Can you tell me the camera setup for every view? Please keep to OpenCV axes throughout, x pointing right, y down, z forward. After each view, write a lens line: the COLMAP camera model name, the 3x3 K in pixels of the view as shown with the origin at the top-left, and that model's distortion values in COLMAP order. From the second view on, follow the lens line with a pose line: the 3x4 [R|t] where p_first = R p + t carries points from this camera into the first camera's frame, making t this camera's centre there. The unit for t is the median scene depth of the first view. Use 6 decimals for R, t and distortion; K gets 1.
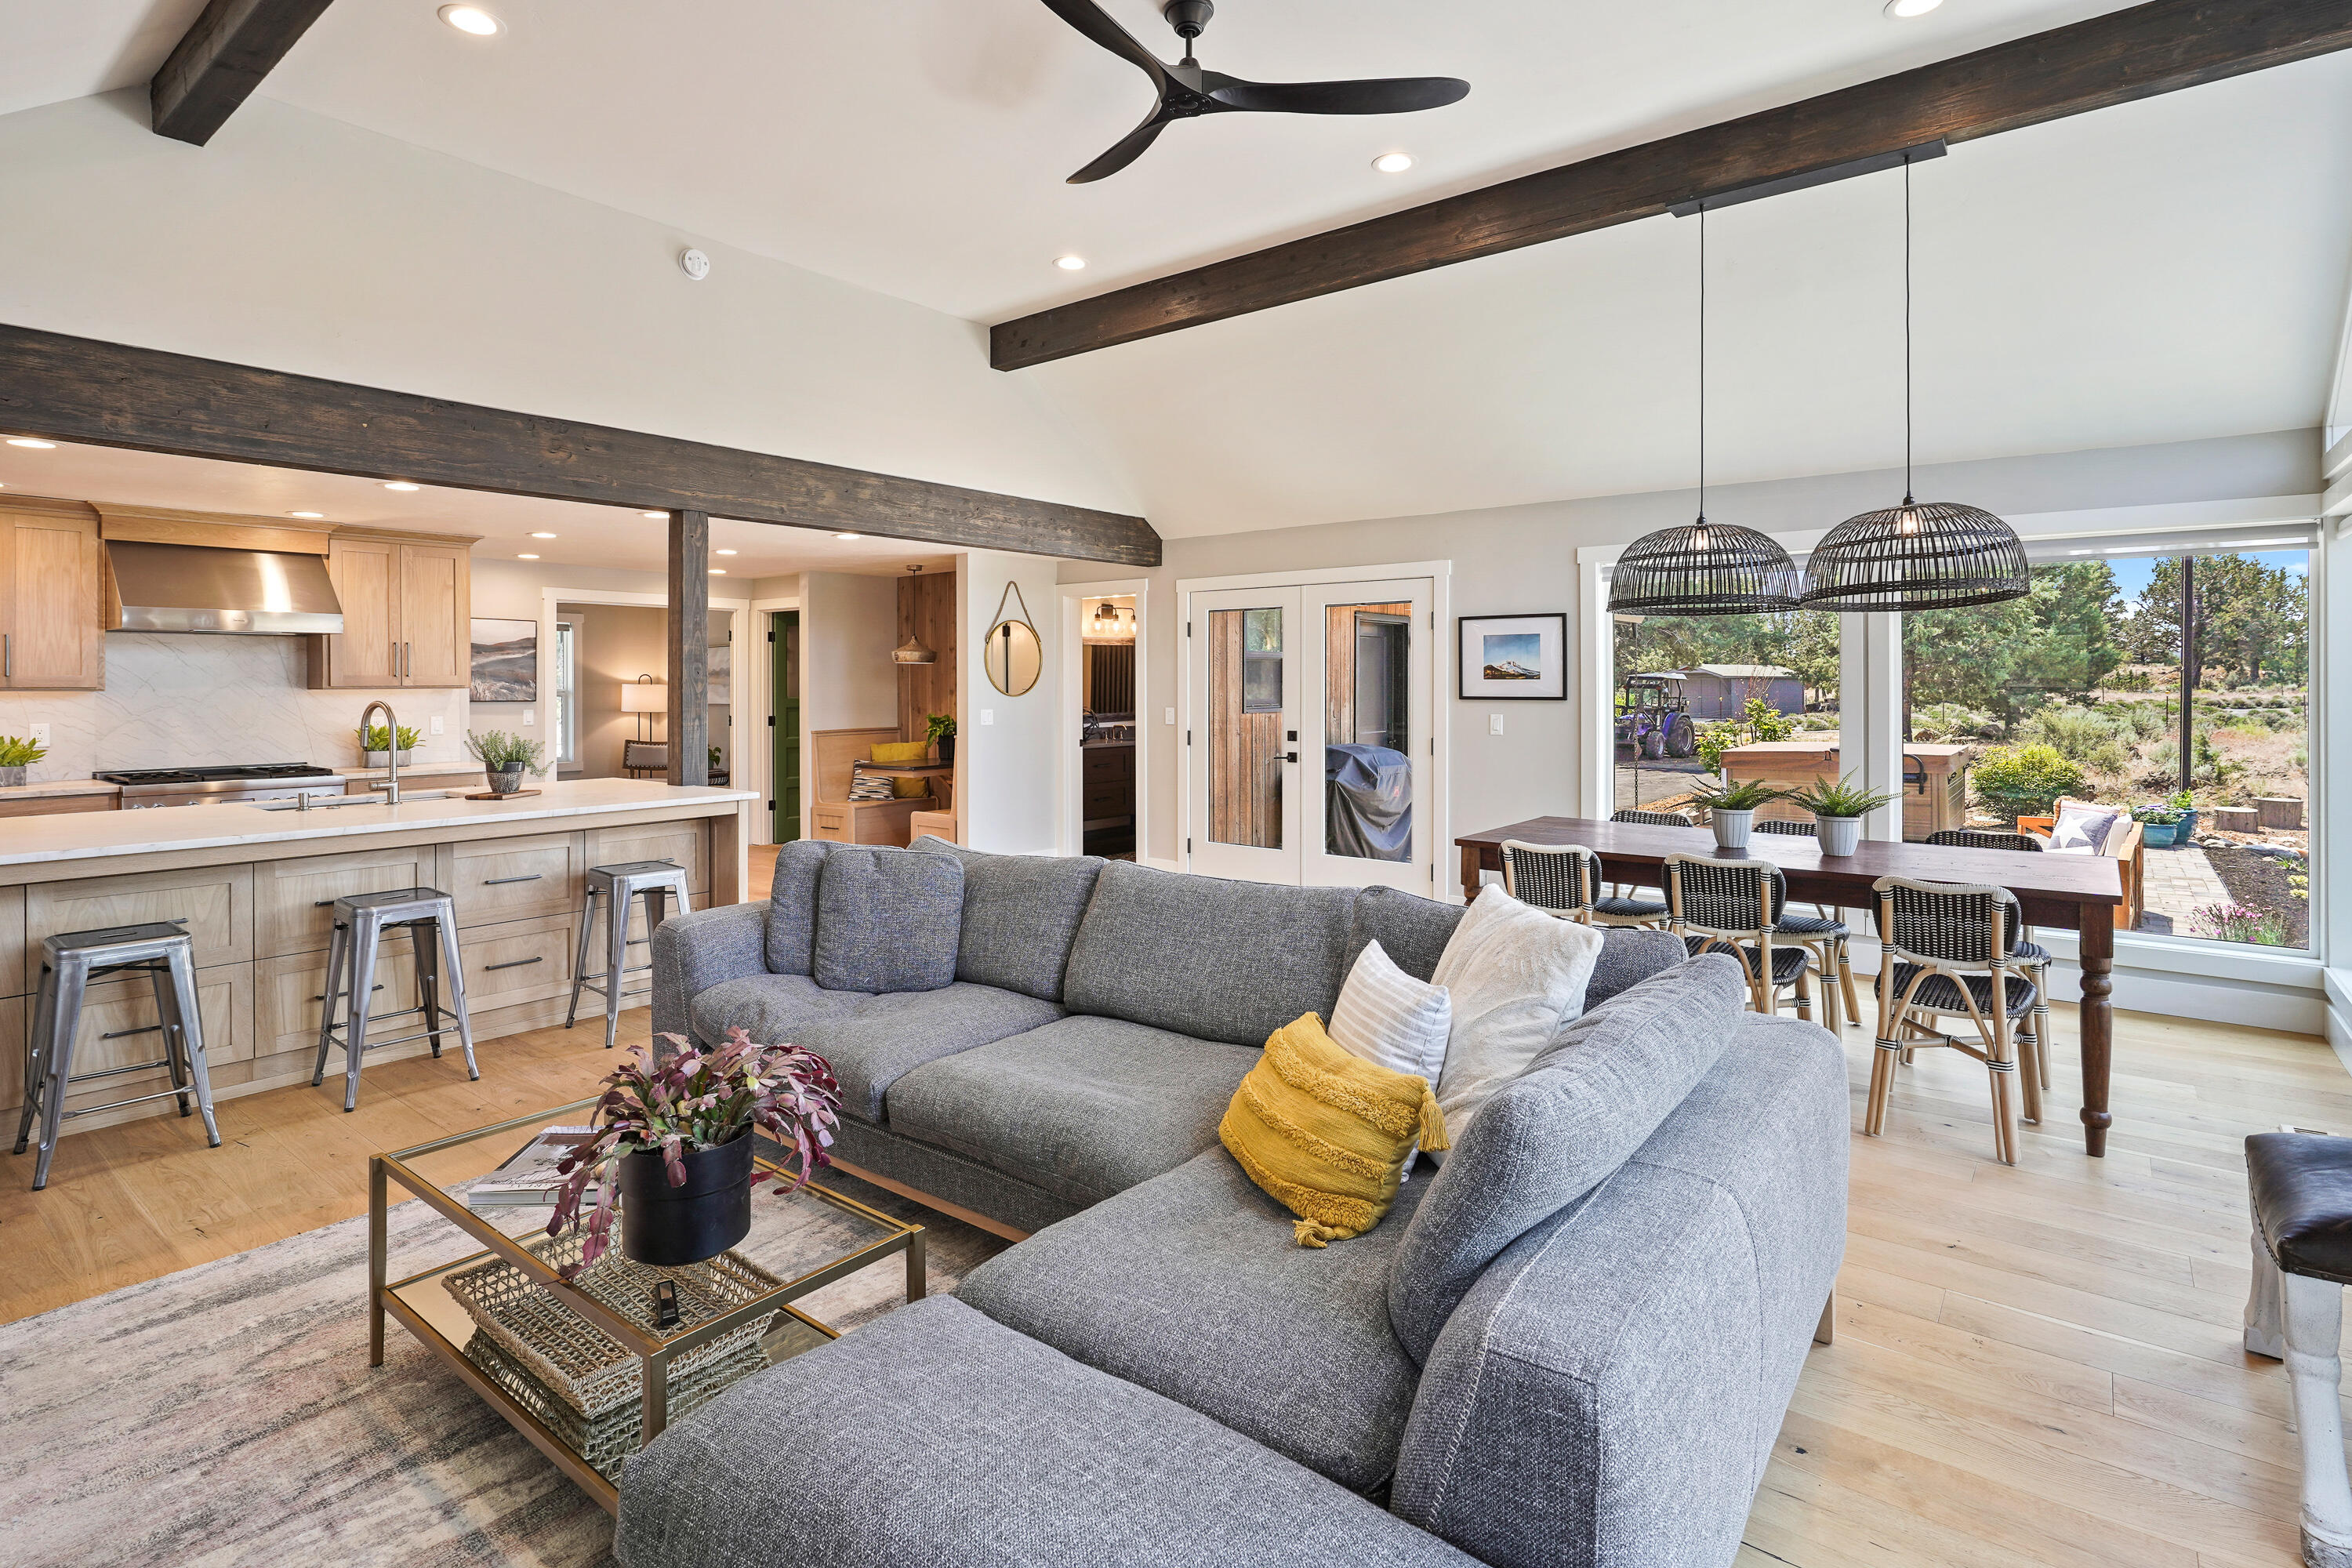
lens RADIAL K [[1148.7, 0, 1159.8], [0, 1148.7, 683.0], [0, 0, 1]] dist [-0.009999, 0.006869]
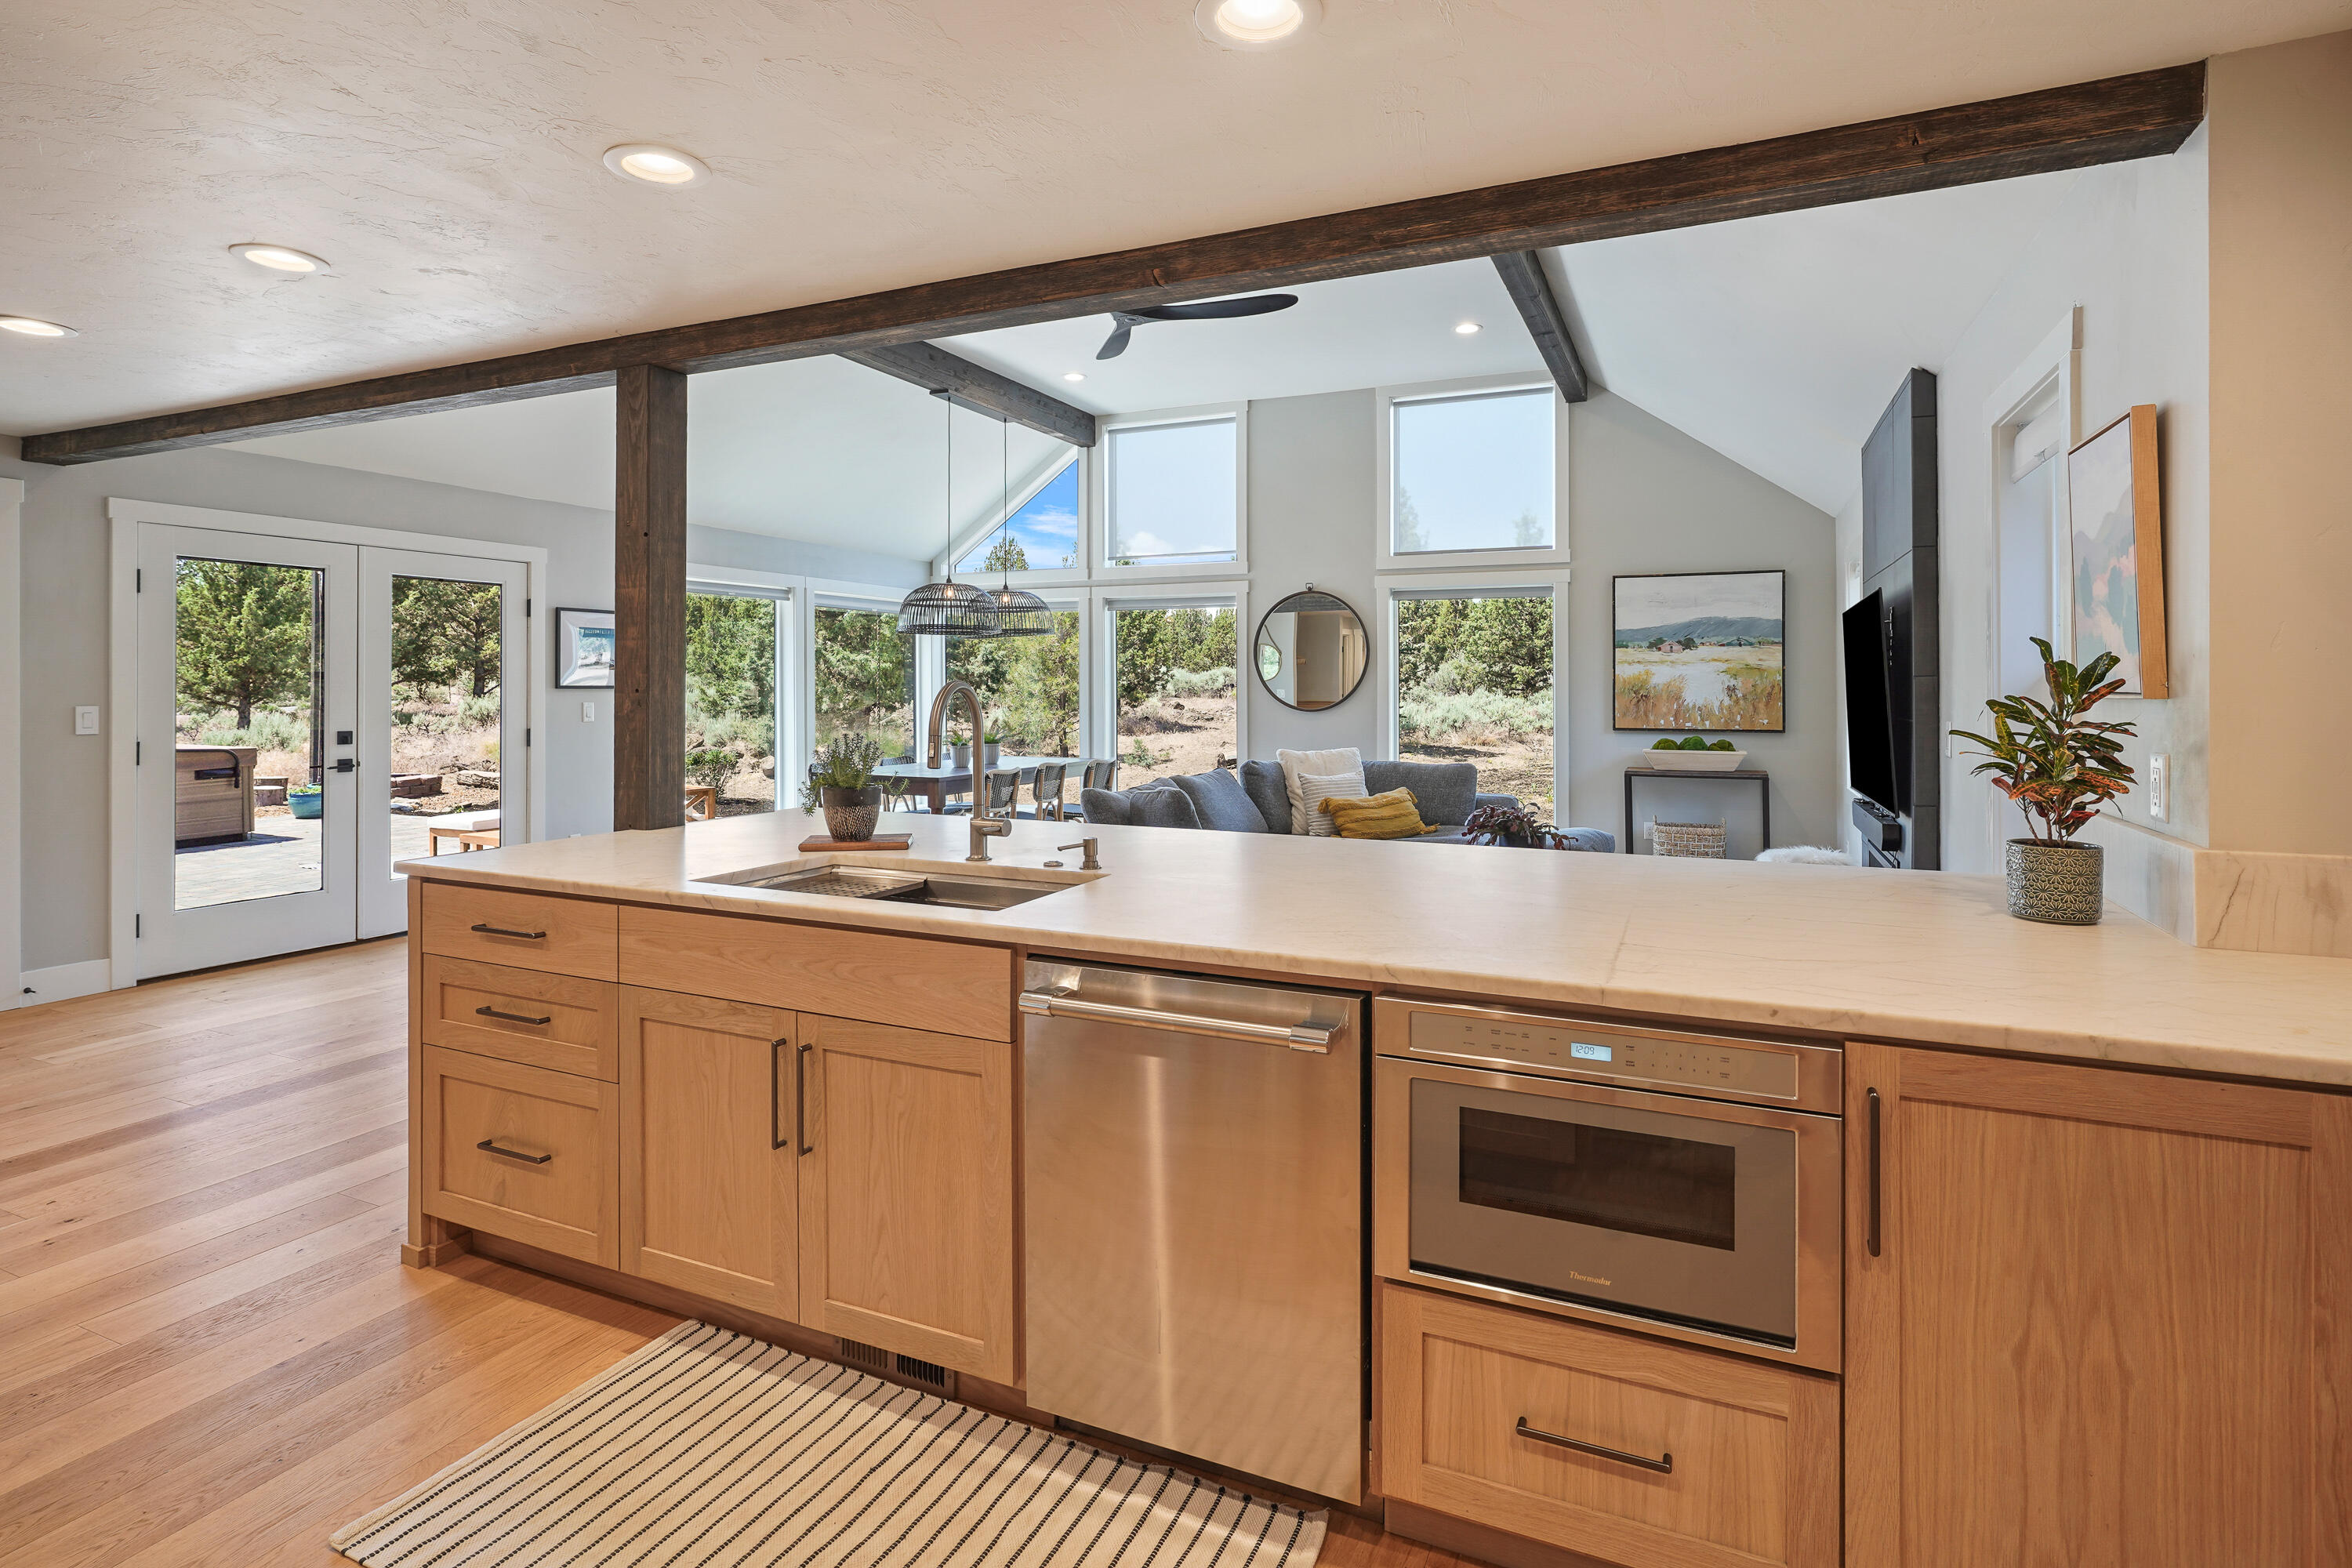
lens RADIAL K [[1148.7, 0, 1159.6], [0, 1148.7, 675.4], [0, 0, 1]] dist [-0.009999, 0.006869]
pose [[-0.239312, 0.009517, 0.970896, -1.053452], [-0.001936, 0.999945, -0.010280, 0.015244], [-0.970941, -0.004340, -0.239280, 0.902774]]
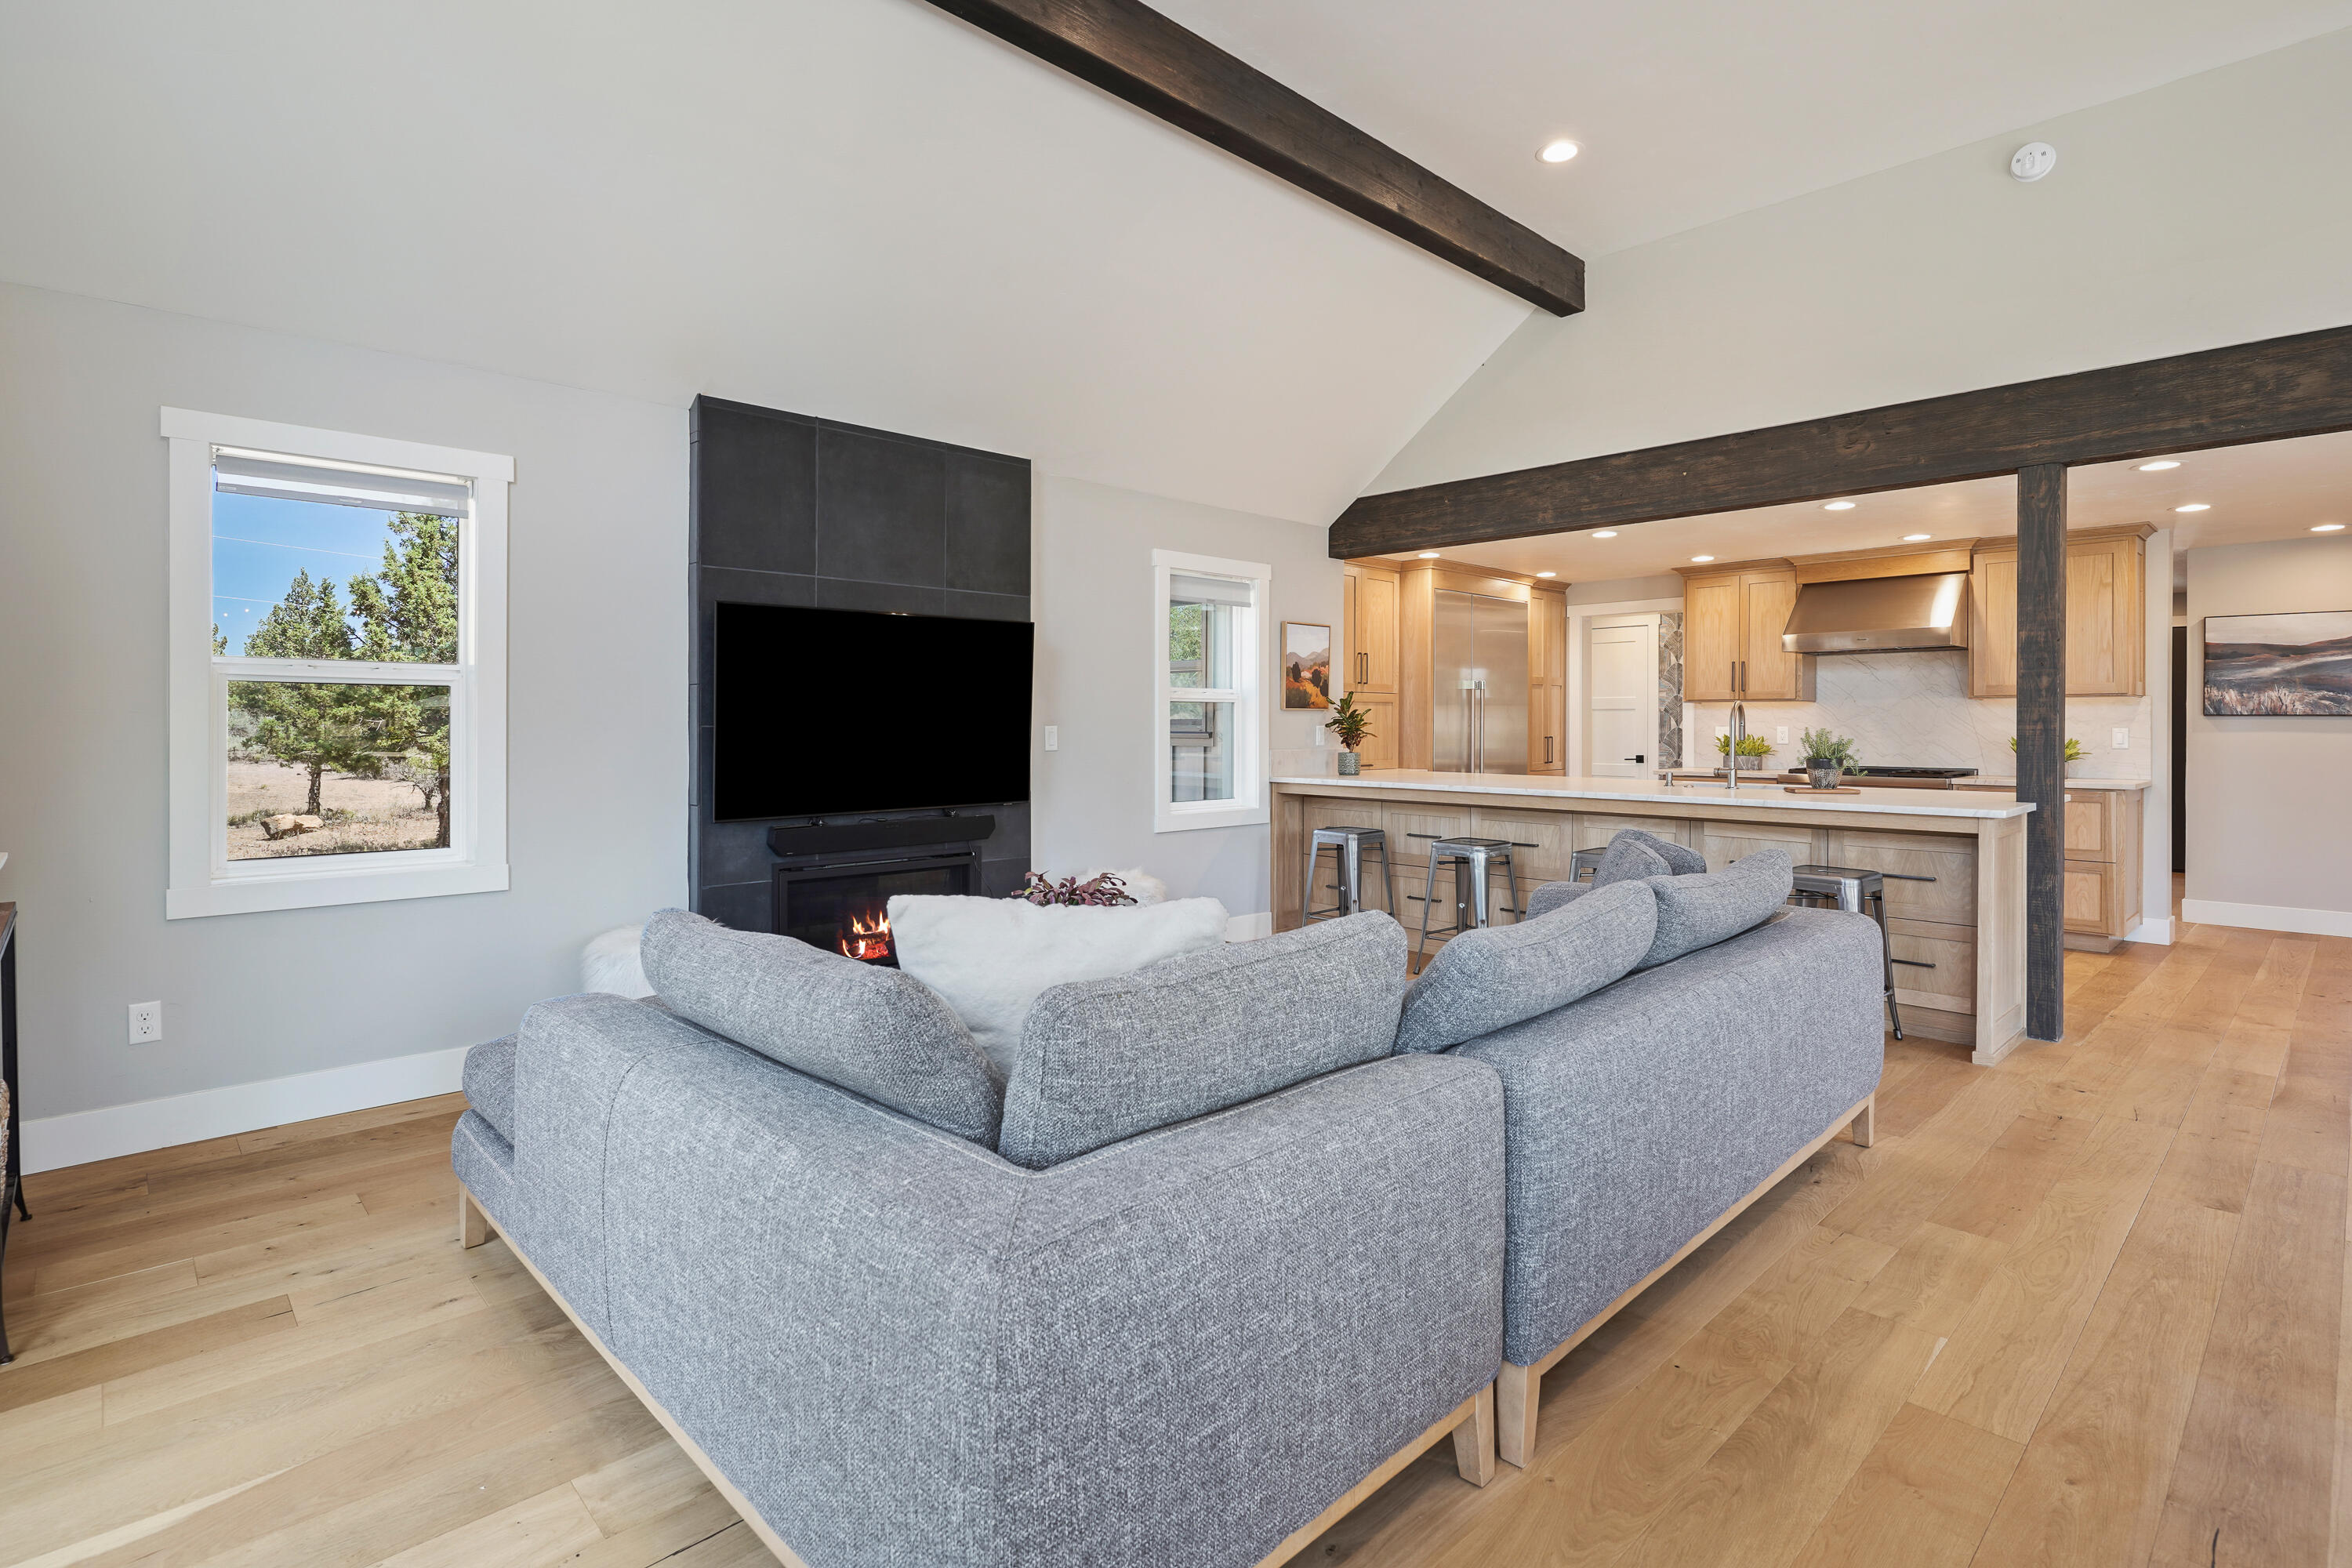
lens RADIAL K [[1148.7, 0, 1184.2], [0, 1148.7, 733.6], [0, 0, 1]] dist [-0.009999, 0.006869]
pose [[-0.123491, 0.010012, -0.992295, 0.474617], [-0.000517, 0.999948, 0.010154, 0.032154], [0.992346, 0.001767, -0.123479, 0.500087]]
